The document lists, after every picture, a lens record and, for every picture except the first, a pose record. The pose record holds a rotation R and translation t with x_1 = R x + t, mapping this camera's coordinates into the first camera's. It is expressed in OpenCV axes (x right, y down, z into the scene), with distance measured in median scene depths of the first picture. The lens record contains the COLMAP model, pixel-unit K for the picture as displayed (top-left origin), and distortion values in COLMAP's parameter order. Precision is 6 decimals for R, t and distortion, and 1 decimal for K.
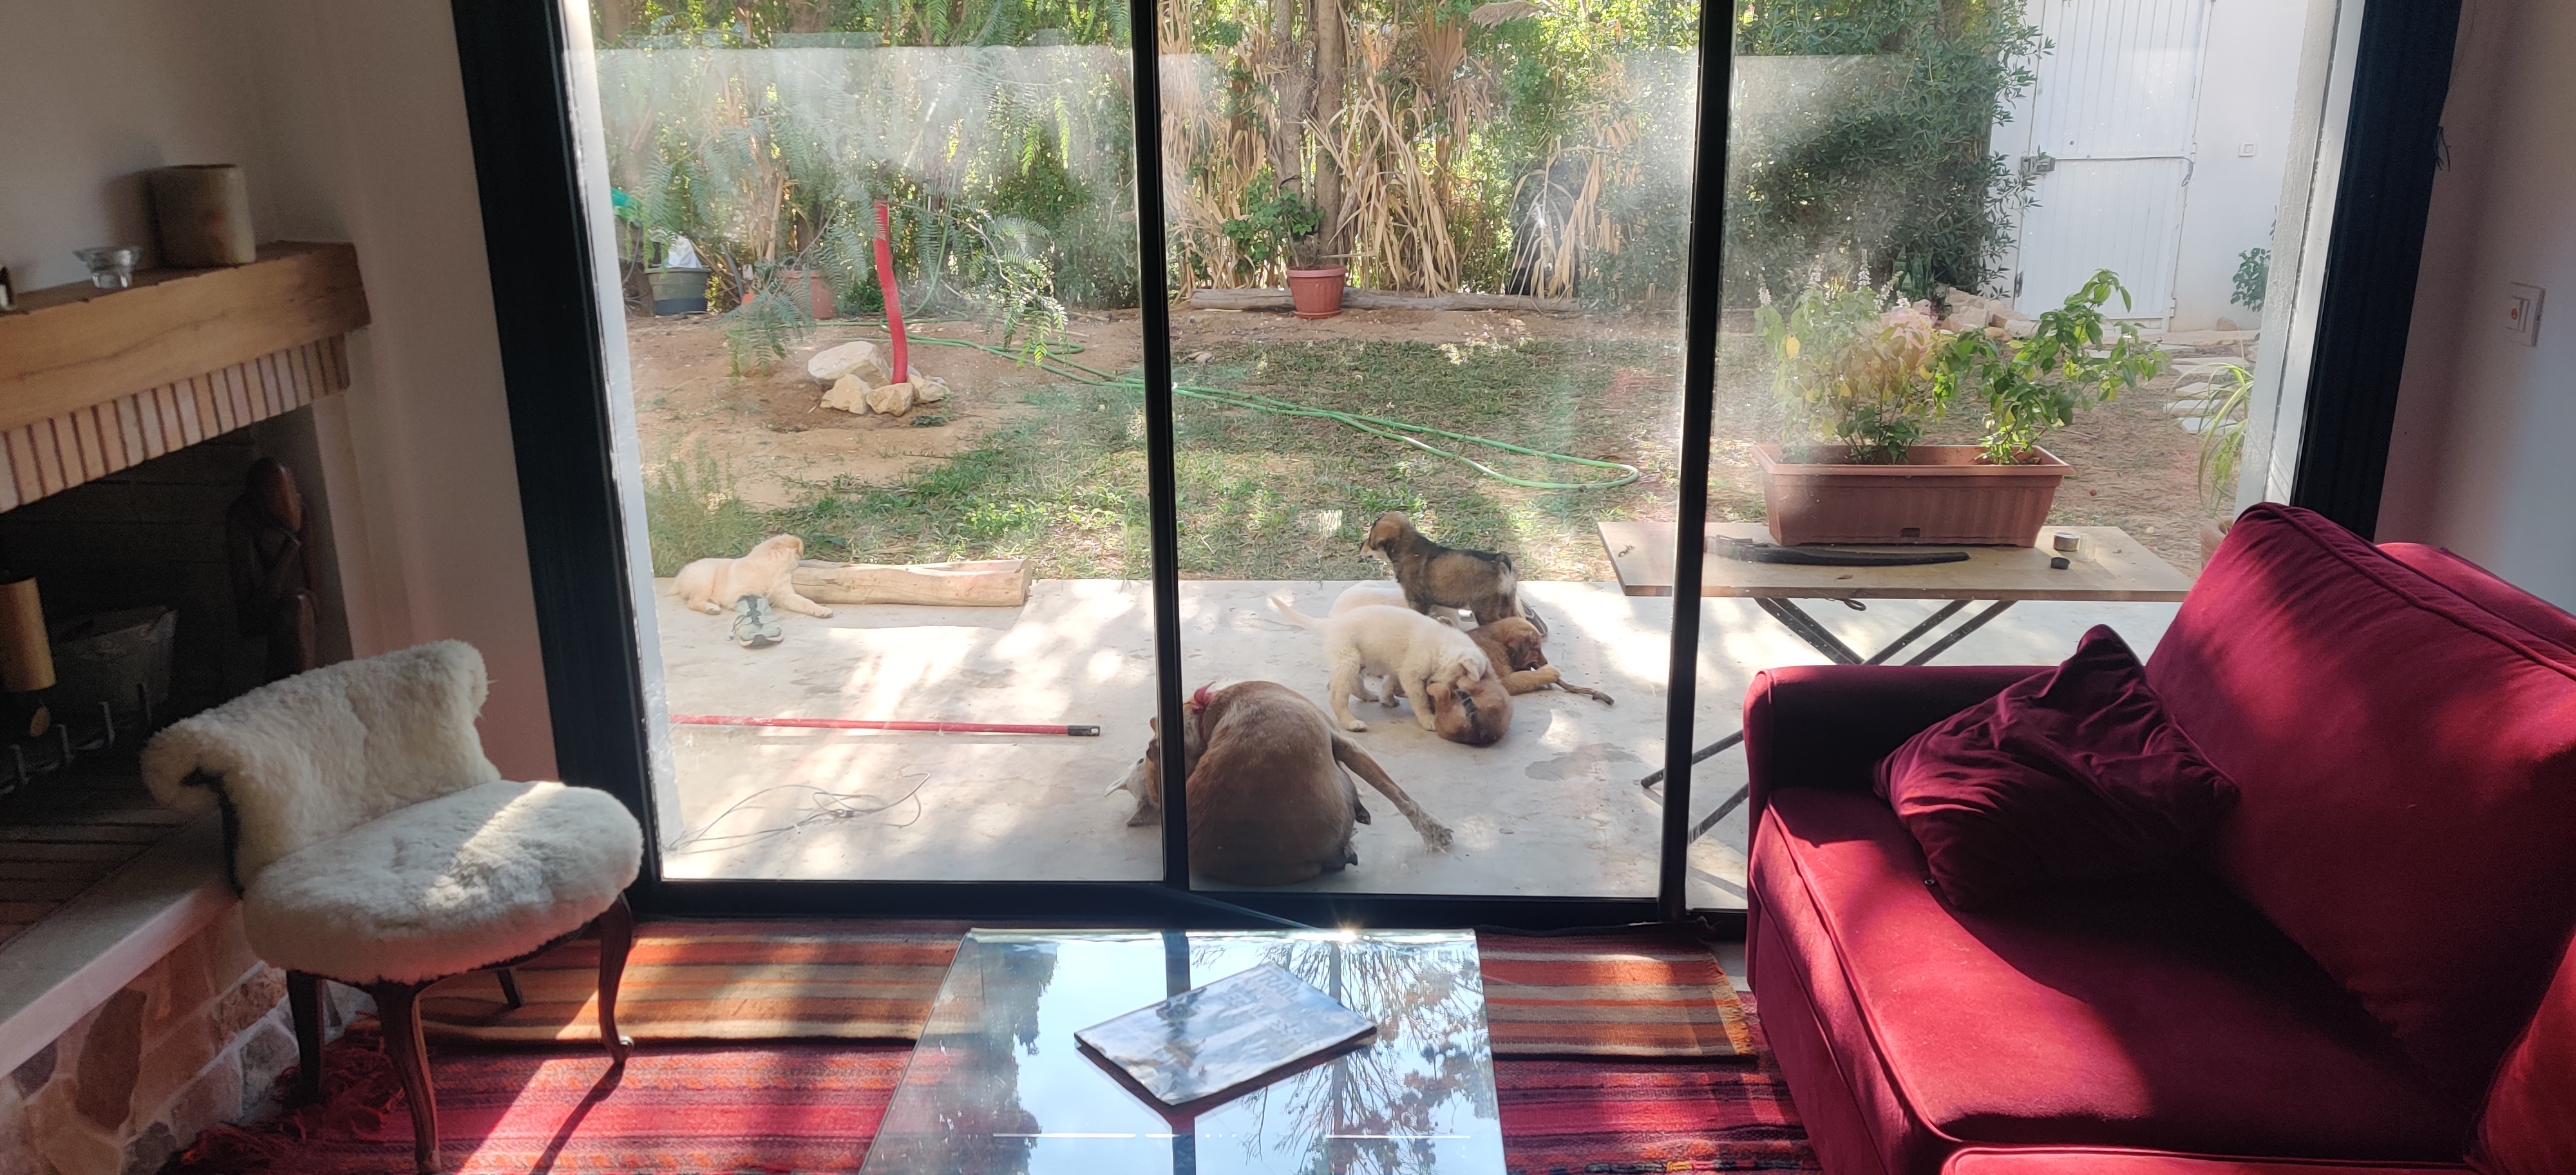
lens RADIAL K [[2004.1, 0, 1286.5], [0, 2004.1, 596.5], [0, 0, 1]] dist [0.022277, -0.006438]
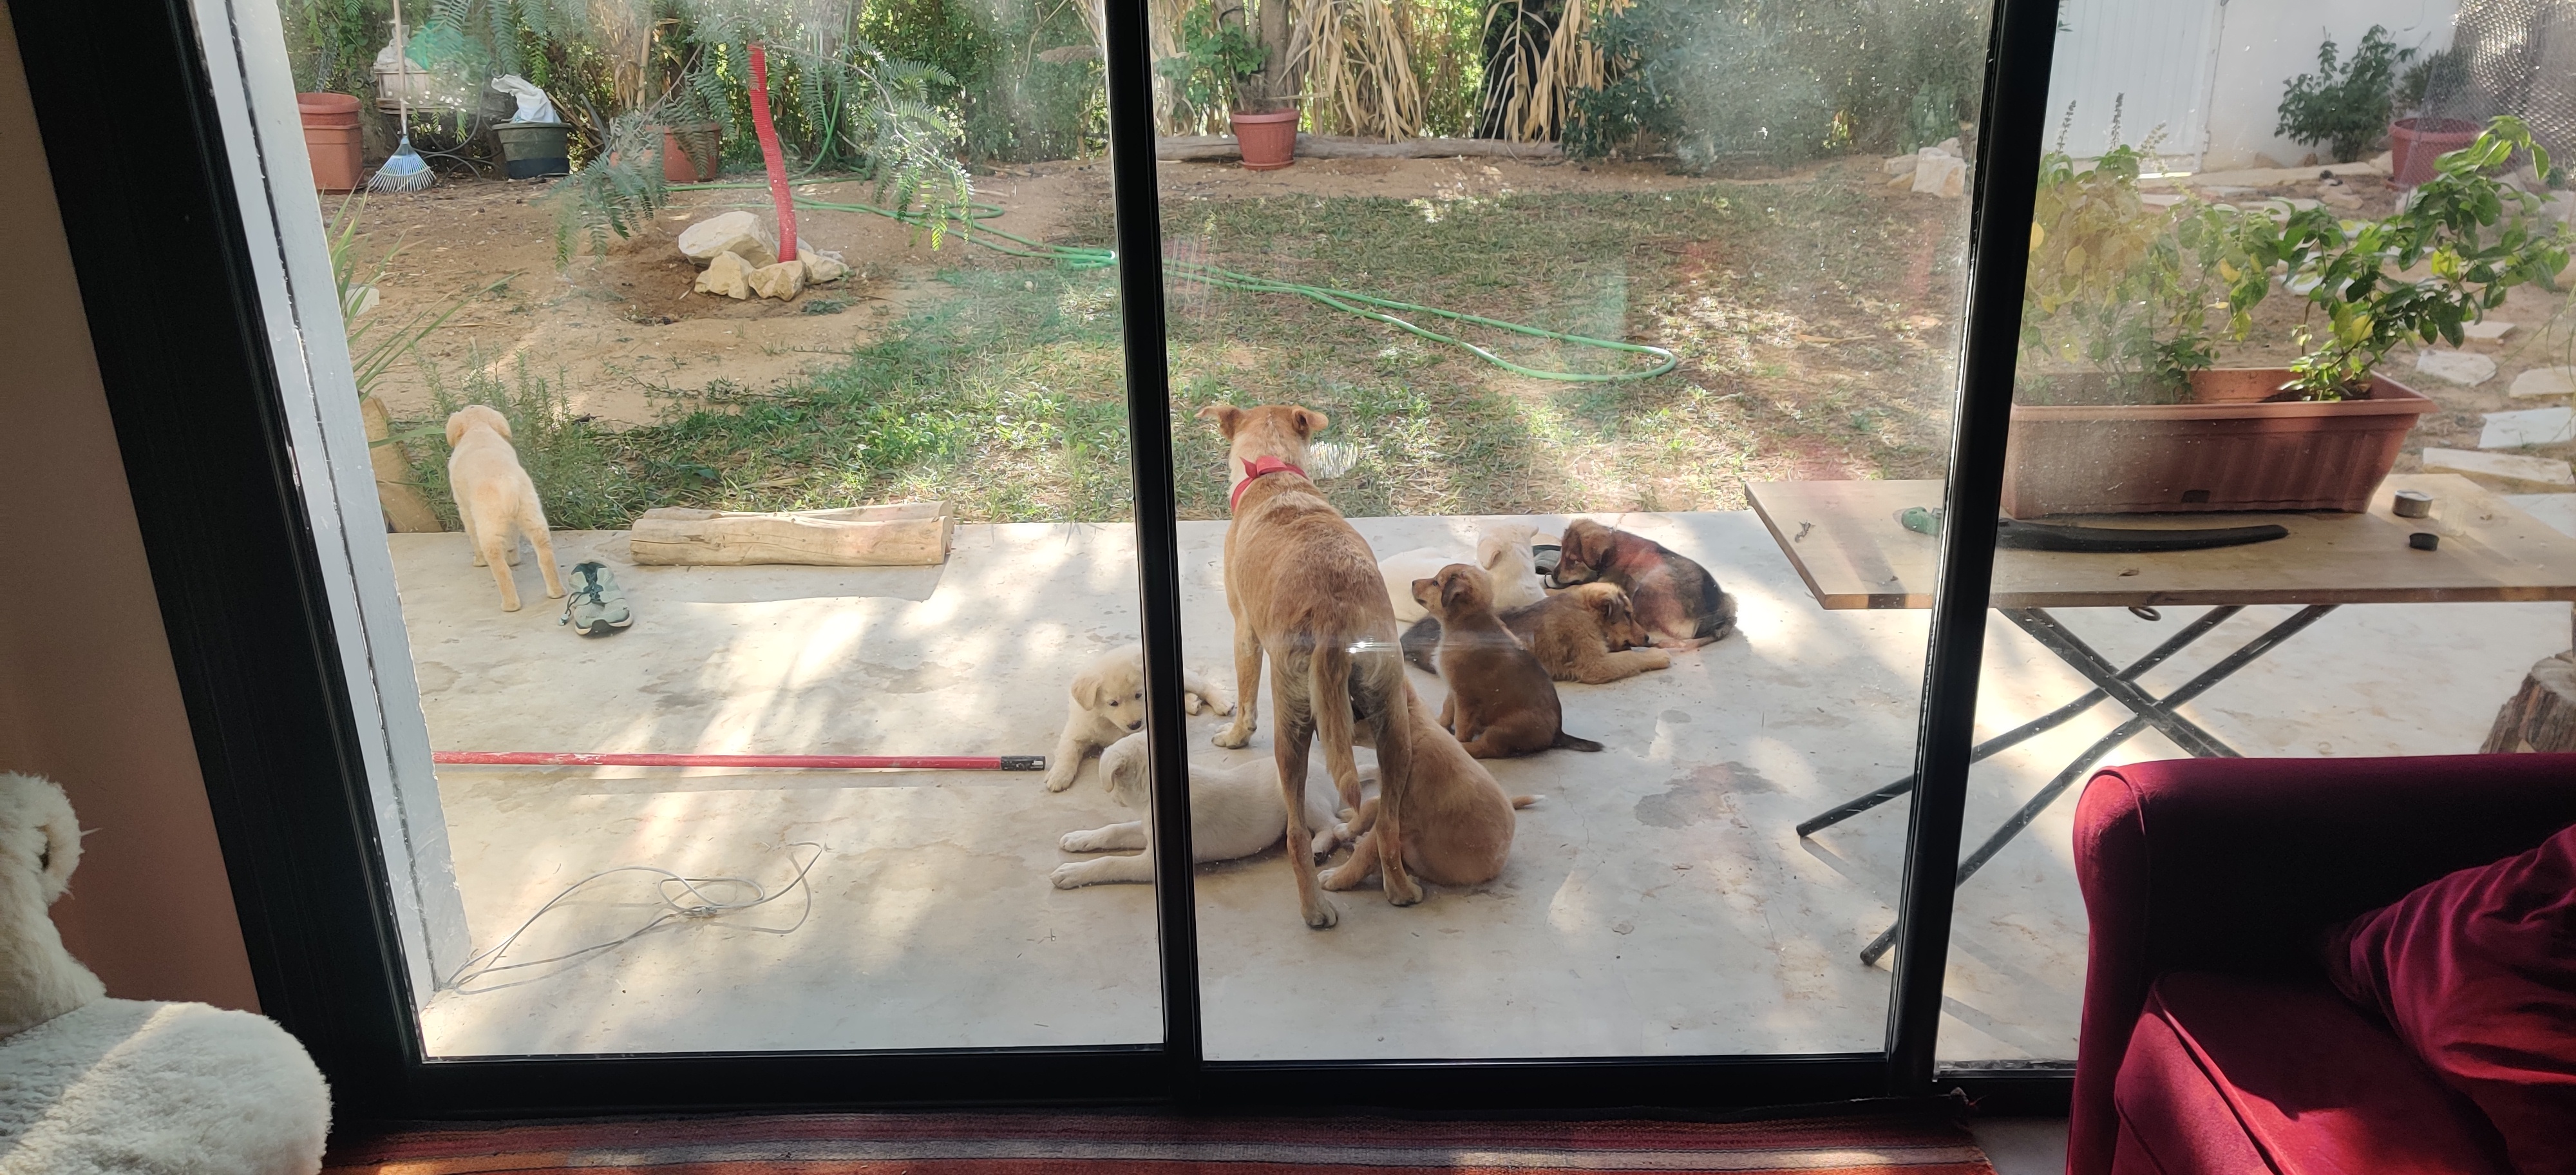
lens RADIAL K [[2004.1, 0, 1293.6], [0, 2004.1, 587.0], [0, 0, 1]] dist [0.022277, -0.006438]
pose [[0.998908, -0.024629, 0.039698, -0.017376], [0.021653, 0.997042, 0.073745, -0.027578], [-0.041397, -0.072805, 0.996487, 0.141094]]
